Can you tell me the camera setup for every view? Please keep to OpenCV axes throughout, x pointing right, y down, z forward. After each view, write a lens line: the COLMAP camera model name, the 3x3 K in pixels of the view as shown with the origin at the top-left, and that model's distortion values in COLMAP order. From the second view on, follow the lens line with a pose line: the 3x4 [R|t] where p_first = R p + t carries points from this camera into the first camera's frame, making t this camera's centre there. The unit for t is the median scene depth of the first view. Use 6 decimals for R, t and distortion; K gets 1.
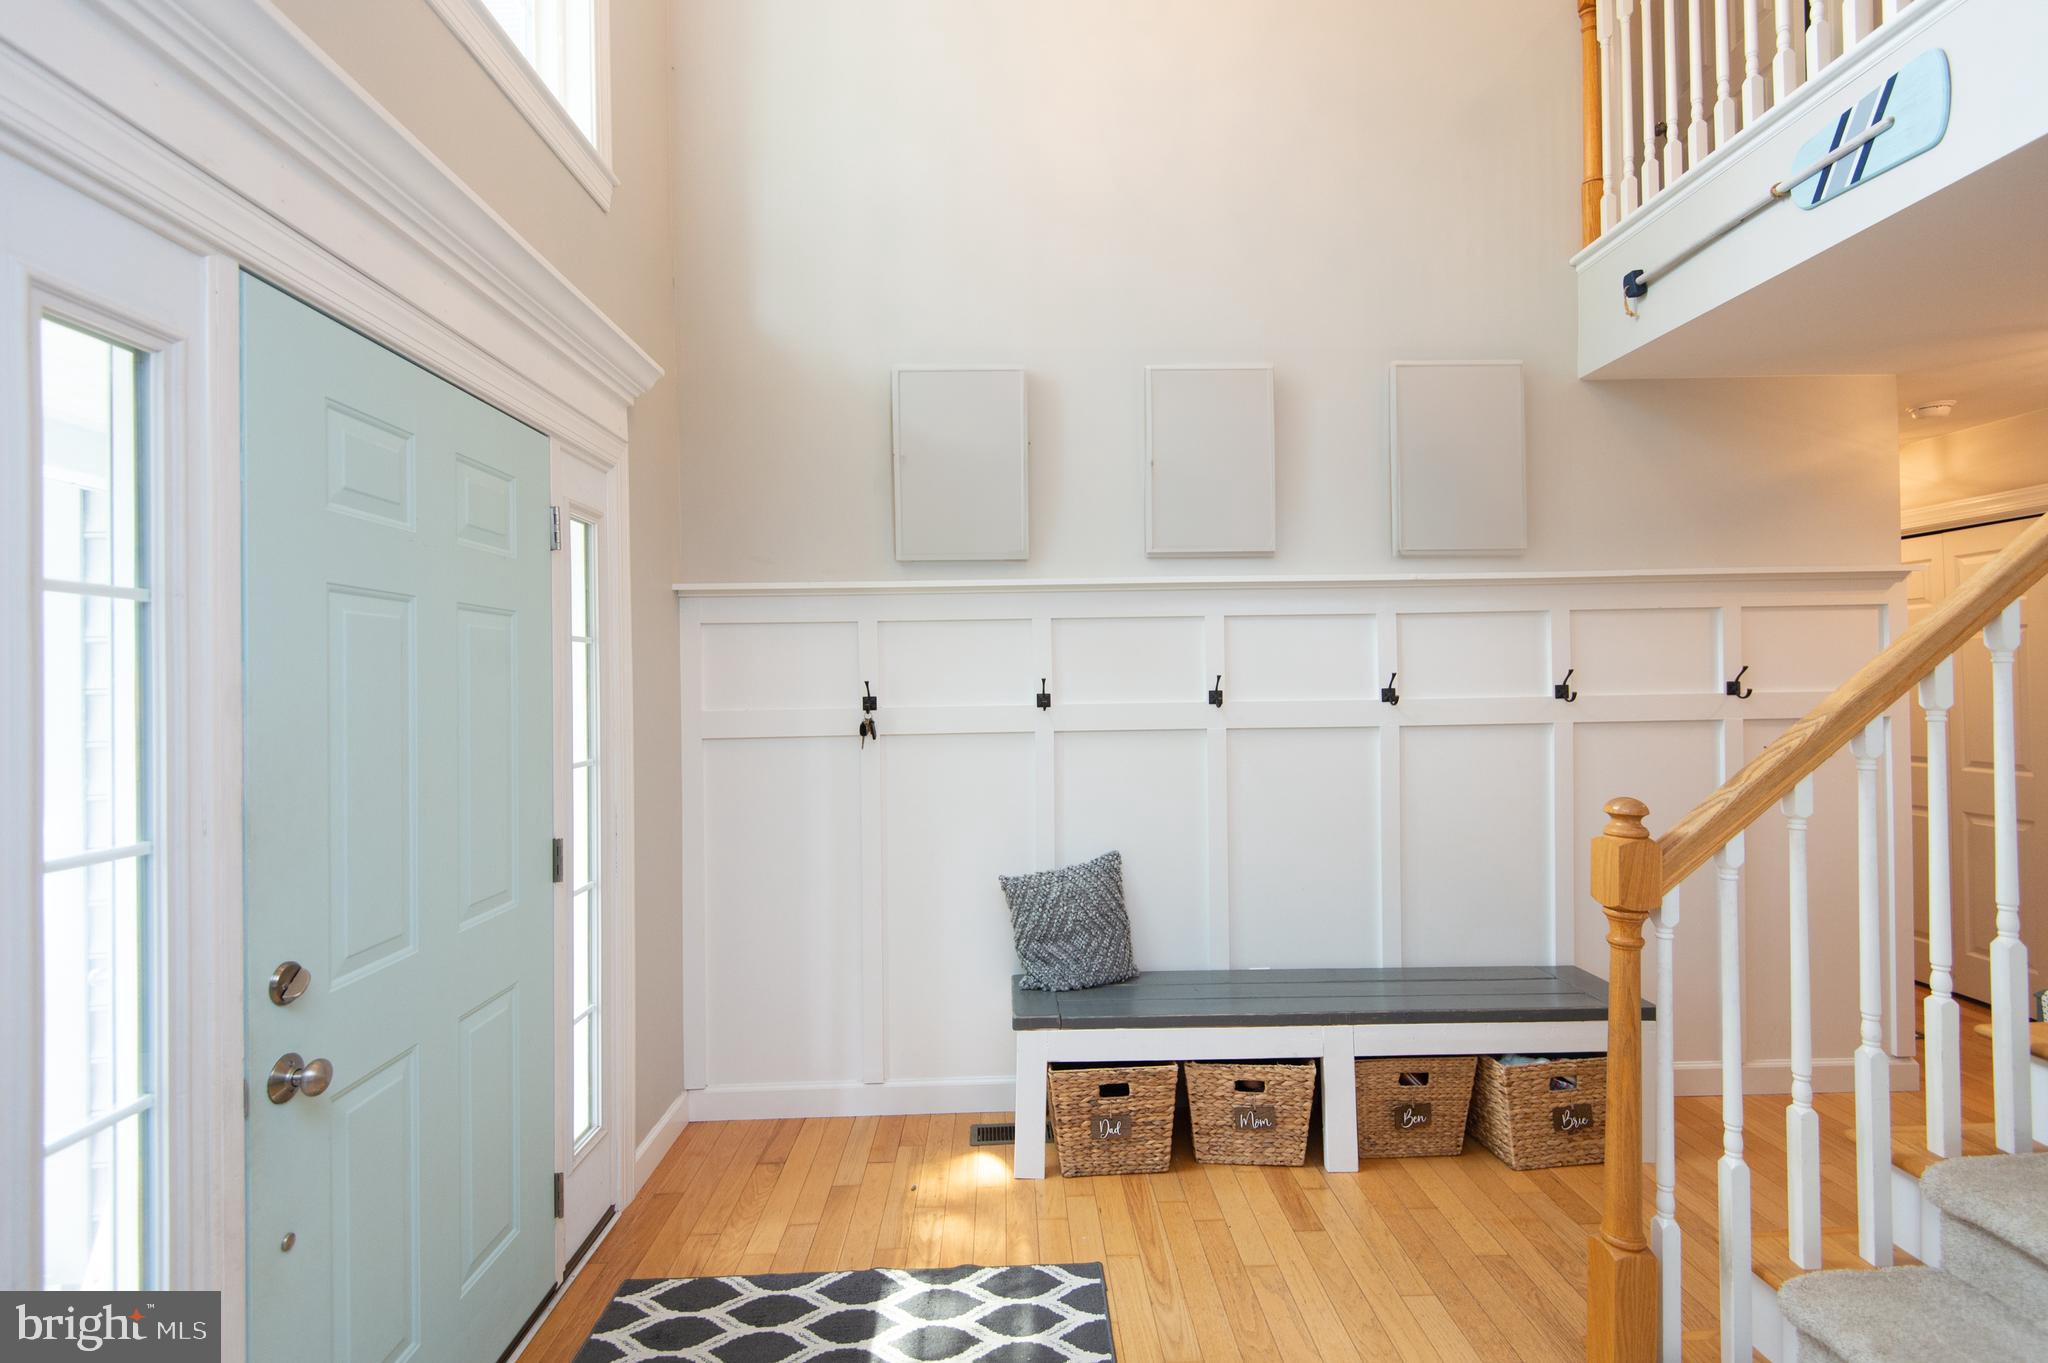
lens RADIAL K [[919.6, 0, 1034.7], [0, 919.6, 680.9], [0, 0, 1]] dist [0.036255, -0.020510]
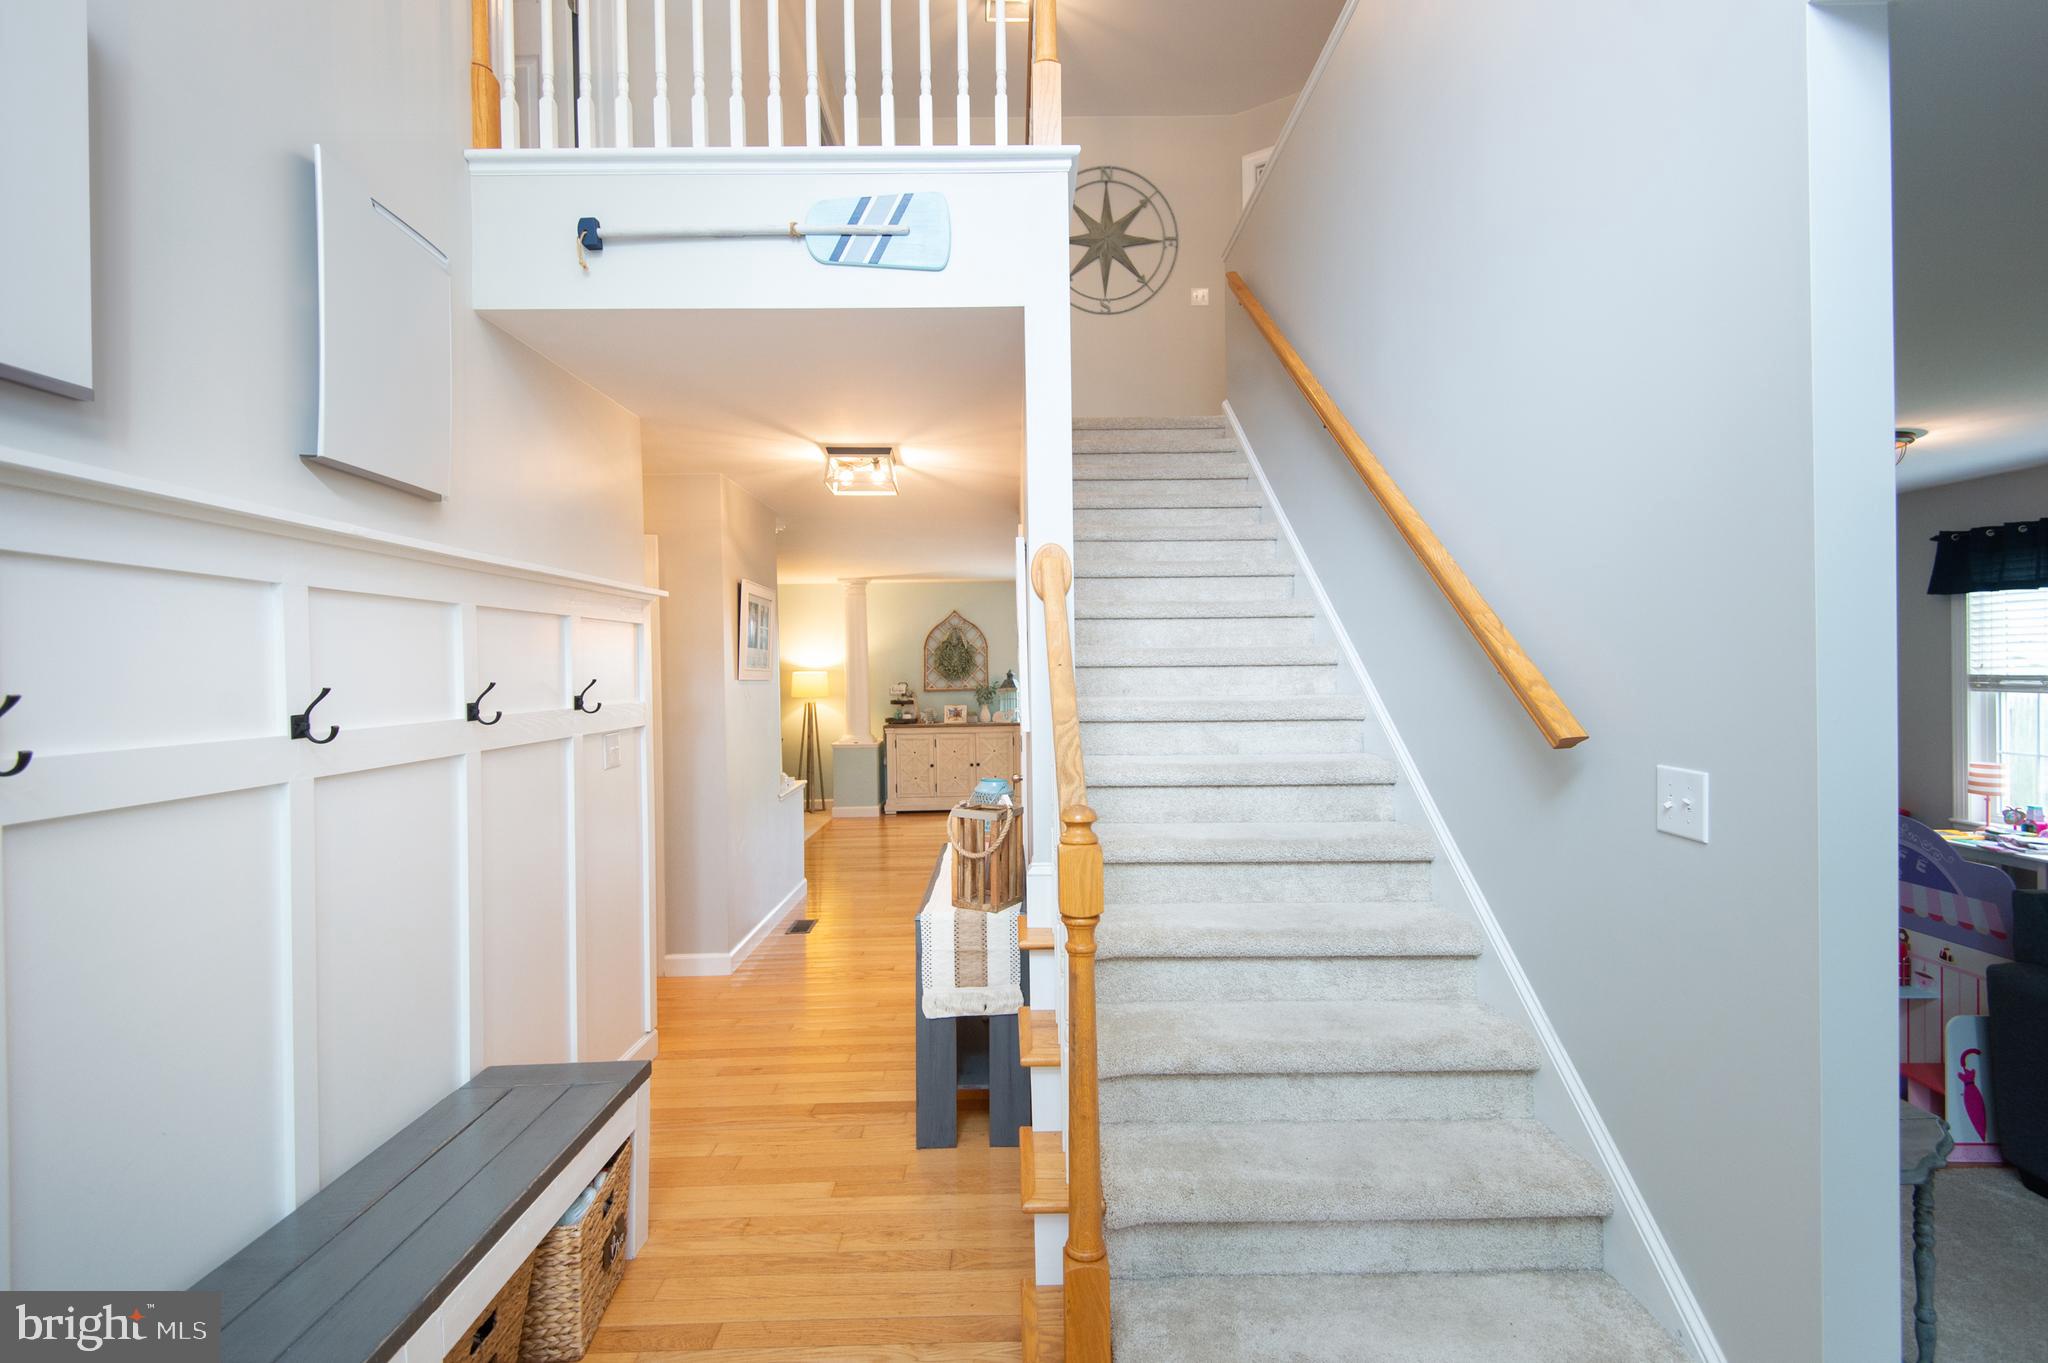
lens RADIAL K [[919.6, 0, 1034.7], [0, 919.6, 680.9], [0, 0, 1]] dist [0.036255, -0.020510]
pose [[0.047293, 0.010272, 0.998828, -0.192885], [0.016664, 0.999800, -0.011071, 0.001275], [-0.998742, 0.017168, 0.047112, 0.565210]]
